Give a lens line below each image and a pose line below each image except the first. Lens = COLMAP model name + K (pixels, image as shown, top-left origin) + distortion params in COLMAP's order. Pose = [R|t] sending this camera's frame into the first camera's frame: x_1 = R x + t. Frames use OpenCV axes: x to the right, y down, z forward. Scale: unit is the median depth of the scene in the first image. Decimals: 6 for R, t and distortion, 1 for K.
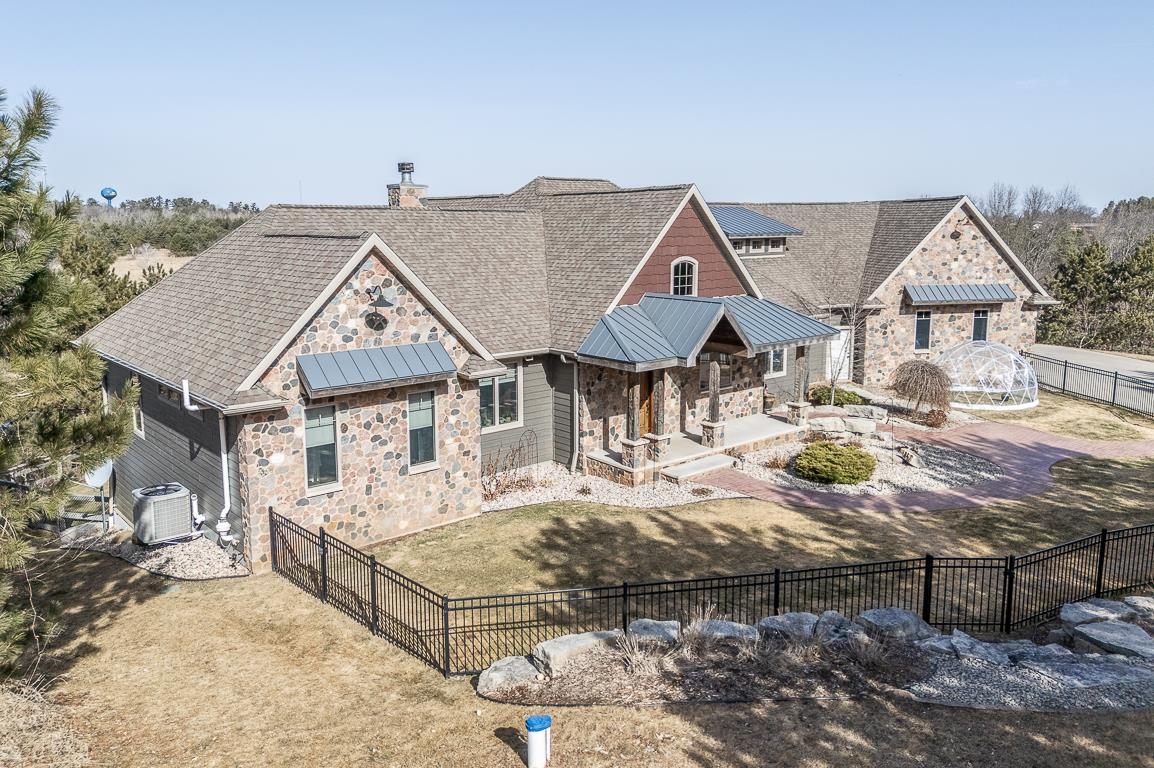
lens RADIAL K [[885.3, 0, 594.3], [0, 885.3, 358.1], [0, 0, 1]] dist [0.063911, -0.065662]
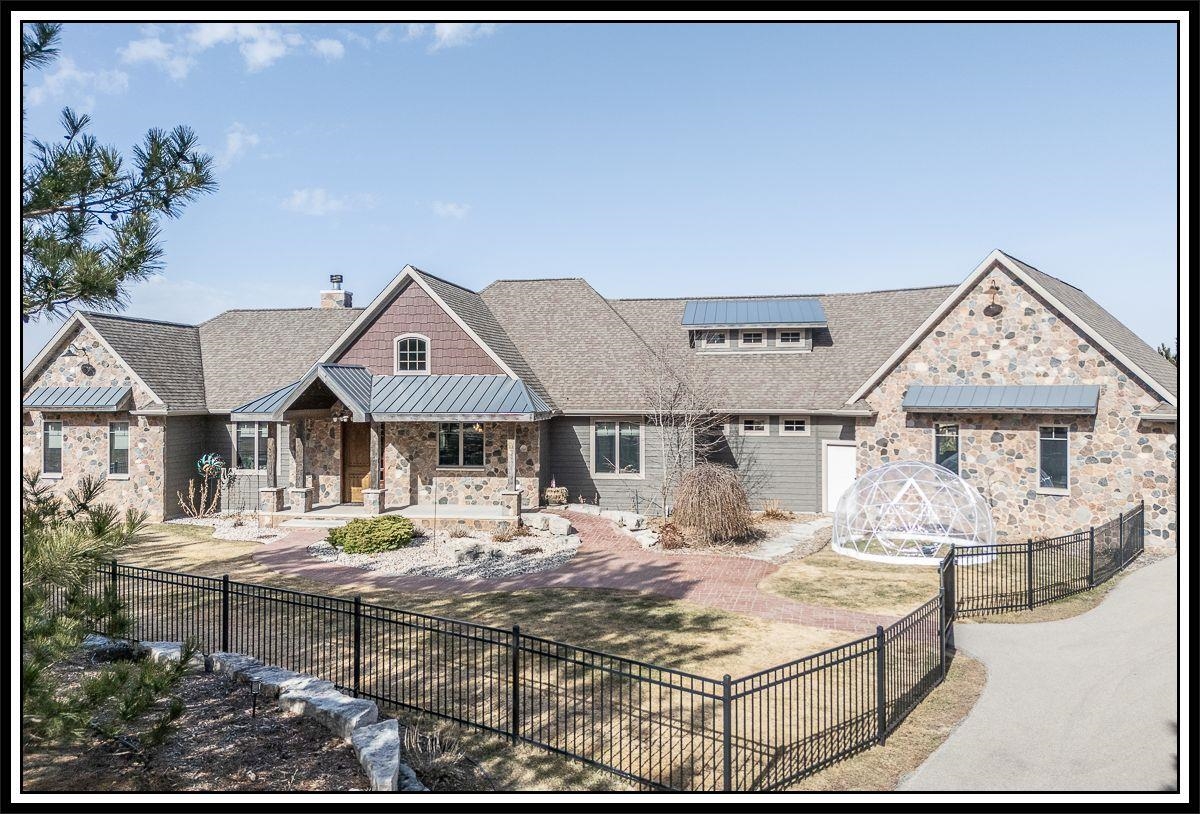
lens RADIAL K [[841.4, 0, 597.4], [0, 841.4, 403.5], [0, 0, 1]] dist [0.057201, -0.042953]
pose [[0.621569, 0.010722, -0.783286, 0.715441], [-0.117635, 0.989845, -0.079799, 0.014672], [0.774477, 0.141743, 0.616518, 0.399142]]
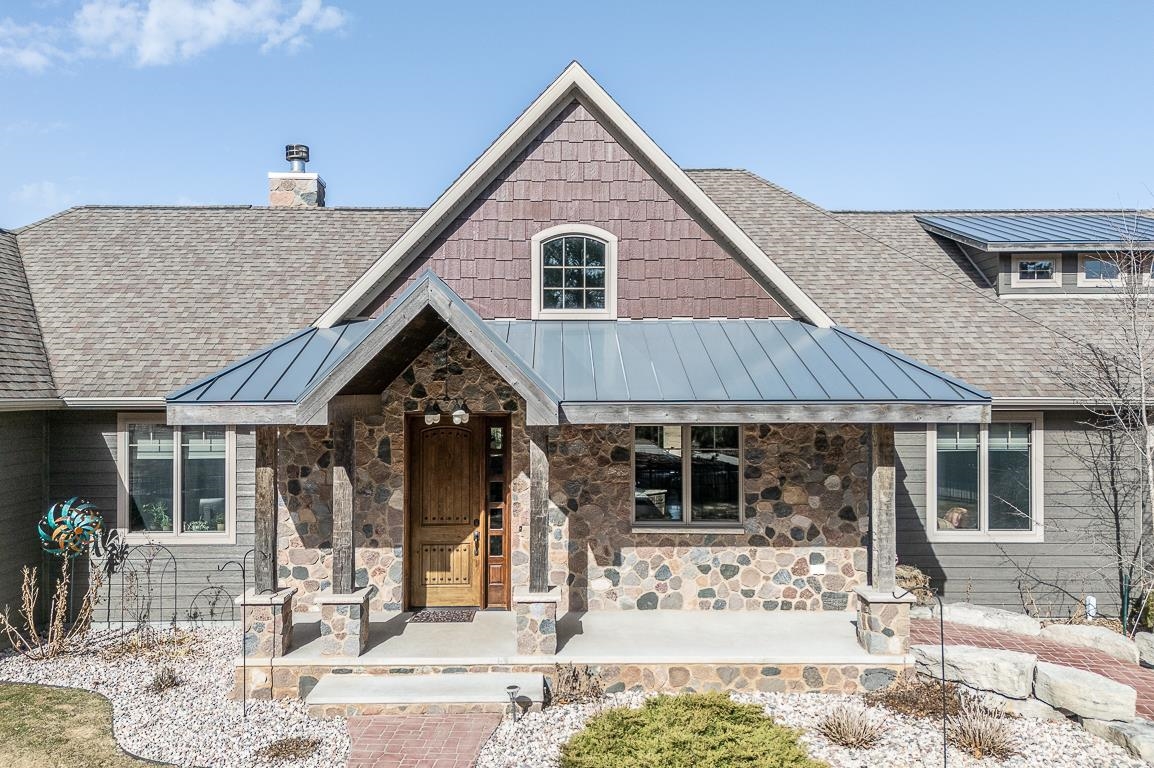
lens RADIAL K [[885.3, 0, 563.0], [0, 885.3, 398.4], [0, 0, 1]] dist [0.063911, -0.065662]
pose [[0.742708, 0.006186, -0.669587, 0.286544], [-0.101263, 0.989495, -0.103180, 0.016635], [0.661914, 0.144437, 0.735532, 0.470222]]
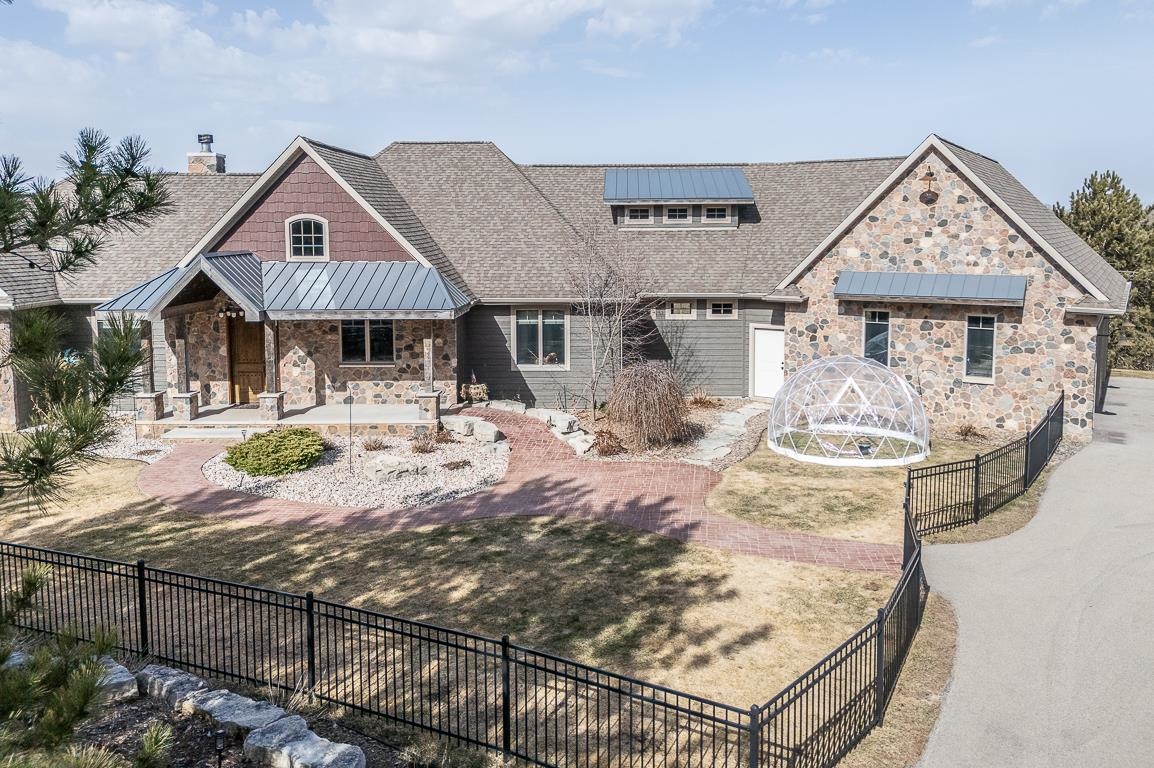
lens RADIAL K [[885.3, 0, 604.7], [0, 885.3, 322.8], [0, 0, 1]] dist [0.063911, -0.065662]
pose [[0.724272, 0.072684, -0.685673, 0.684603], [-0.101860, 0.994796, -0.002141, -0.022121], [0.681949, 0.071394, 0.727907, 0.381657]]
